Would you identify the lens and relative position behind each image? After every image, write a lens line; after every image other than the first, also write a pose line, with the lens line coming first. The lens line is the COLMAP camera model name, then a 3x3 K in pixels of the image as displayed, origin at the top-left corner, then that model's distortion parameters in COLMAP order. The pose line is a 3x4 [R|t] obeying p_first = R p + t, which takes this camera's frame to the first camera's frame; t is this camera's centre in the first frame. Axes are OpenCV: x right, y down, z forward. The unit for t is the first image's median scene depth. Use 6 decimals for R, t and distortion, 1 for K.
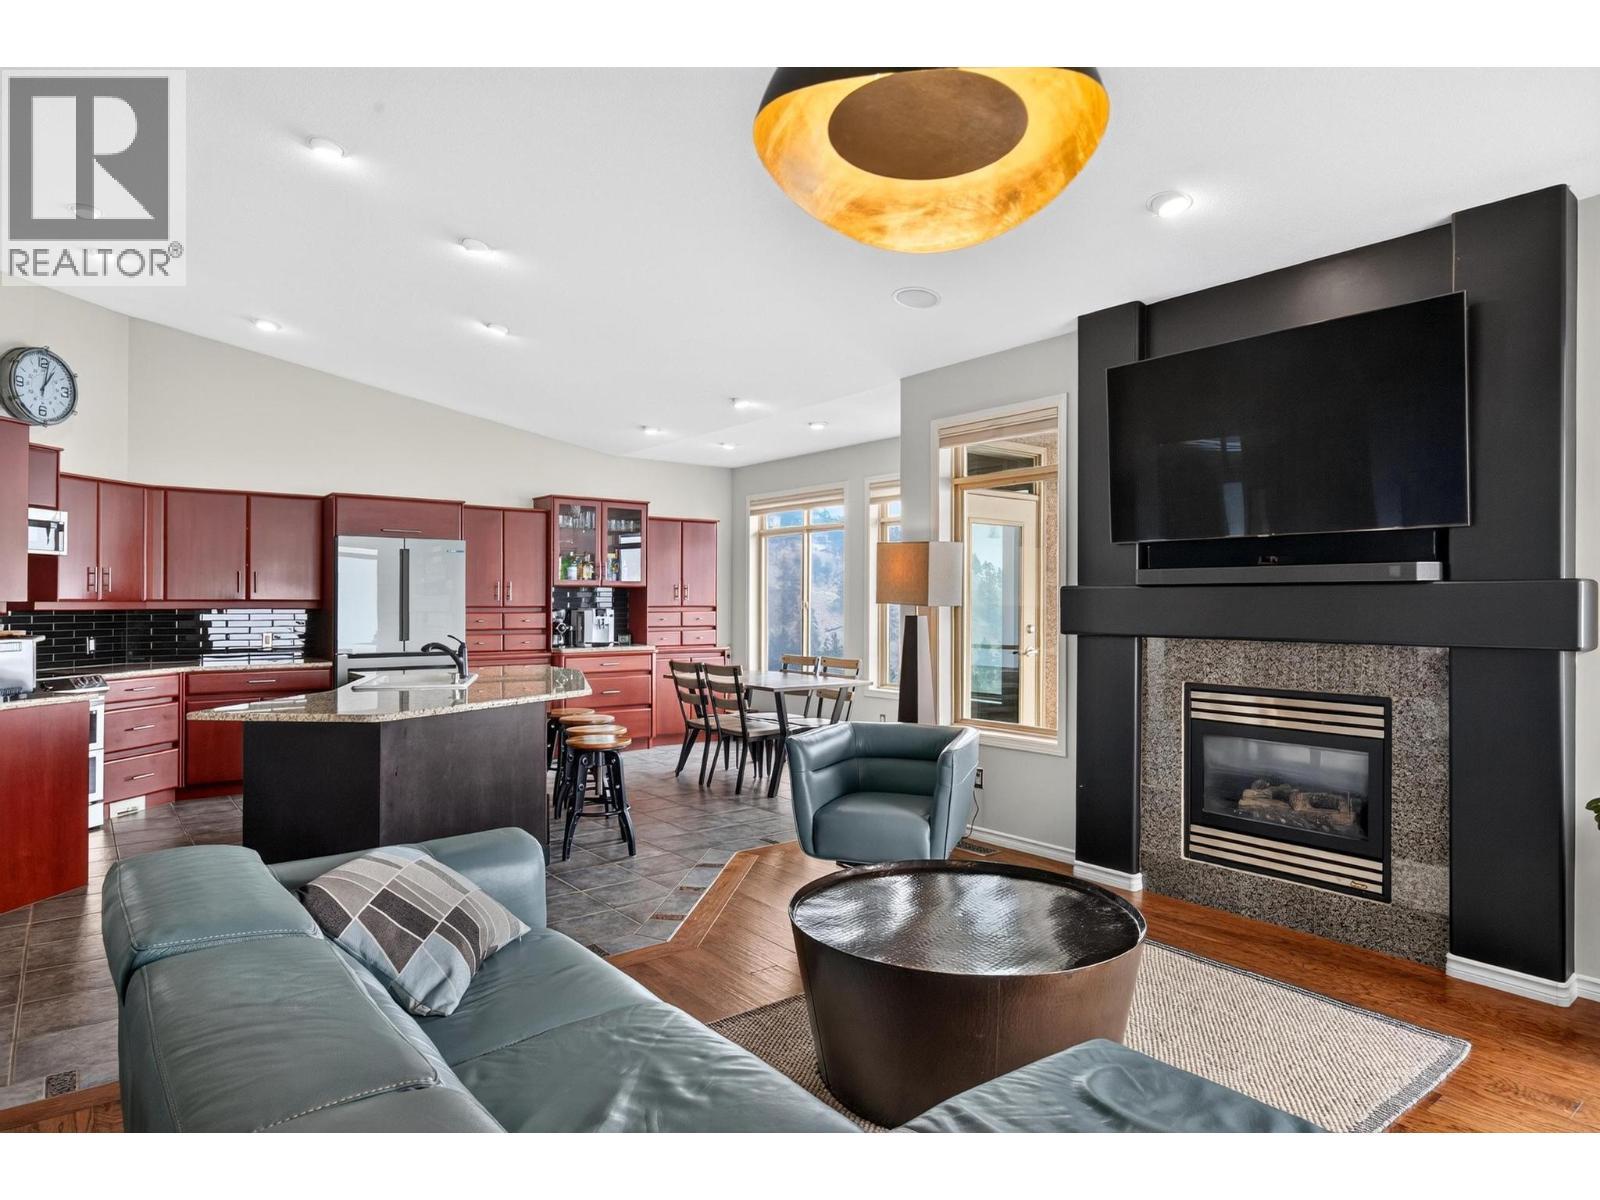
lens RADIAL K [[967.1, 0, 801.8], [0, 967.1, 599.9], [0, 0, 1]] dist [-0.000981, -0.000287]
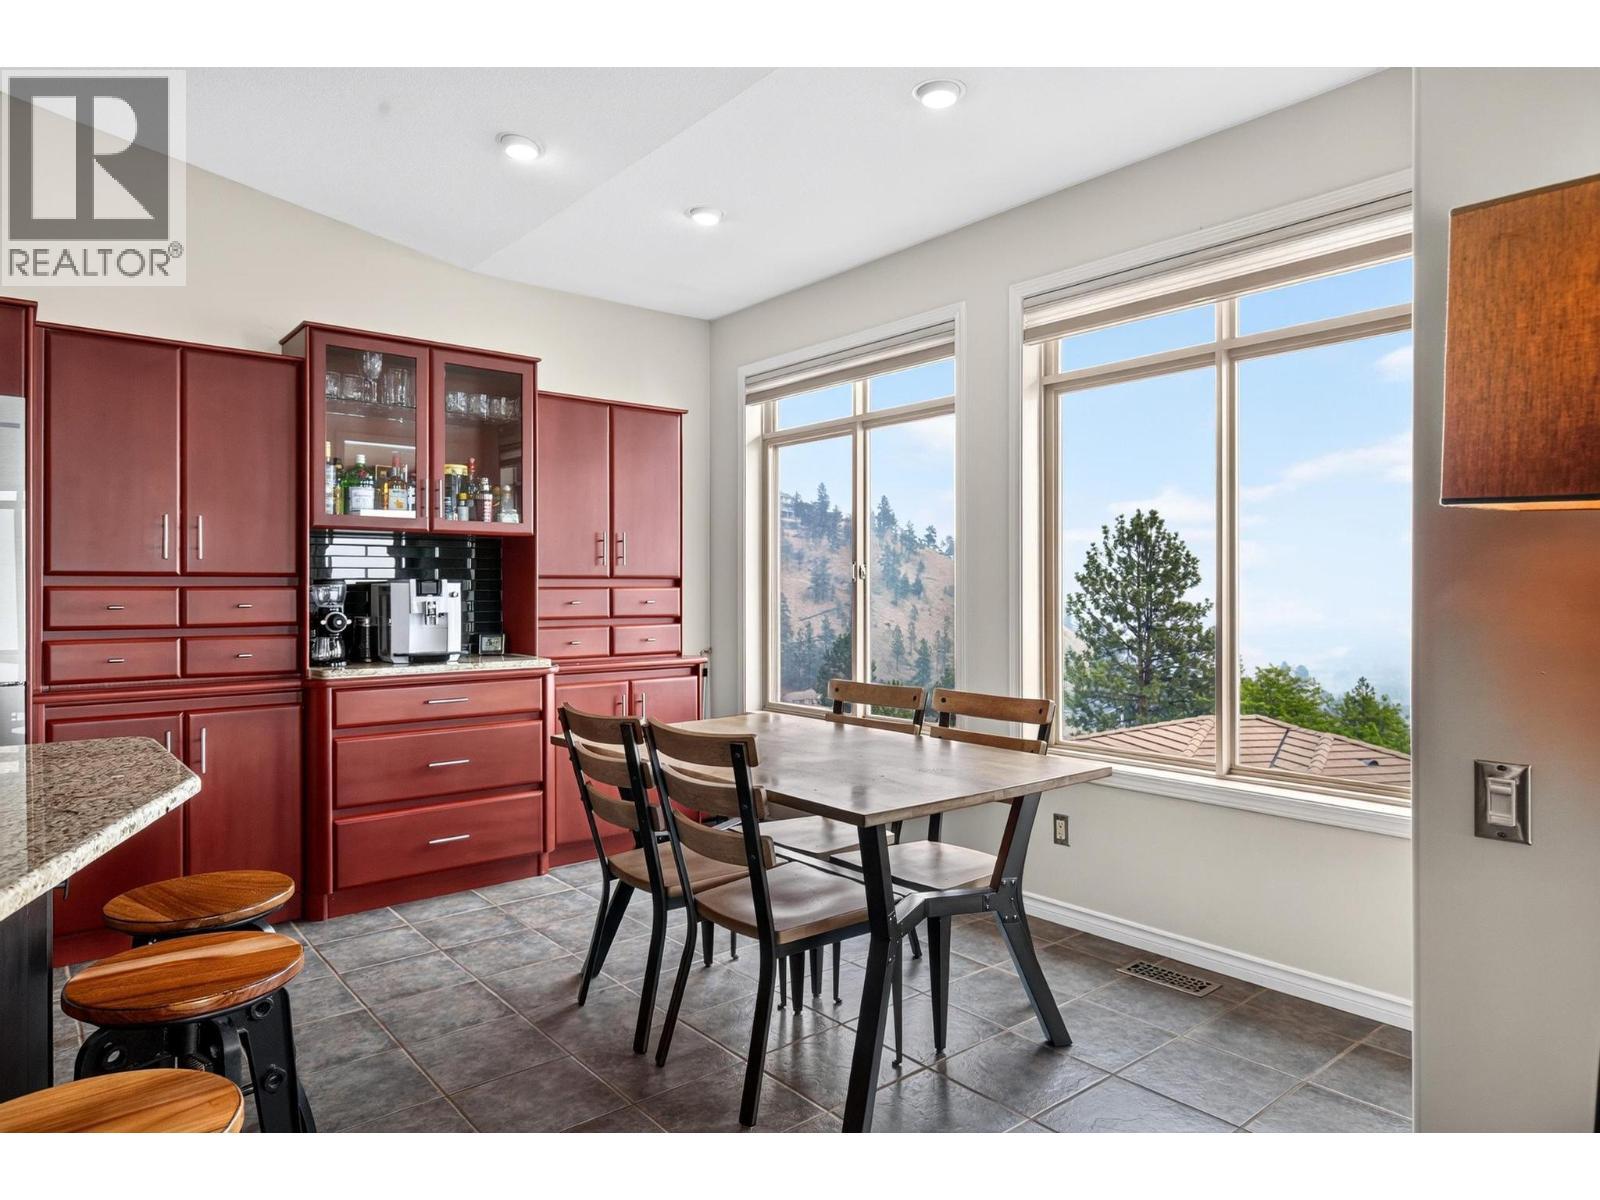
lens RADIAL K [[967.1, 0, 812.4], [0, 967.1, 597.1], [0, 0, 1]] dist [-0.000981, -0.000287]
pose [[0.999019, -0.005769, 0.043899, -0.047003], [0.005405, 0.999950, 0.008404, 0.014774], [-0.043945, -0.008159, 0.999001, 0.548151]]
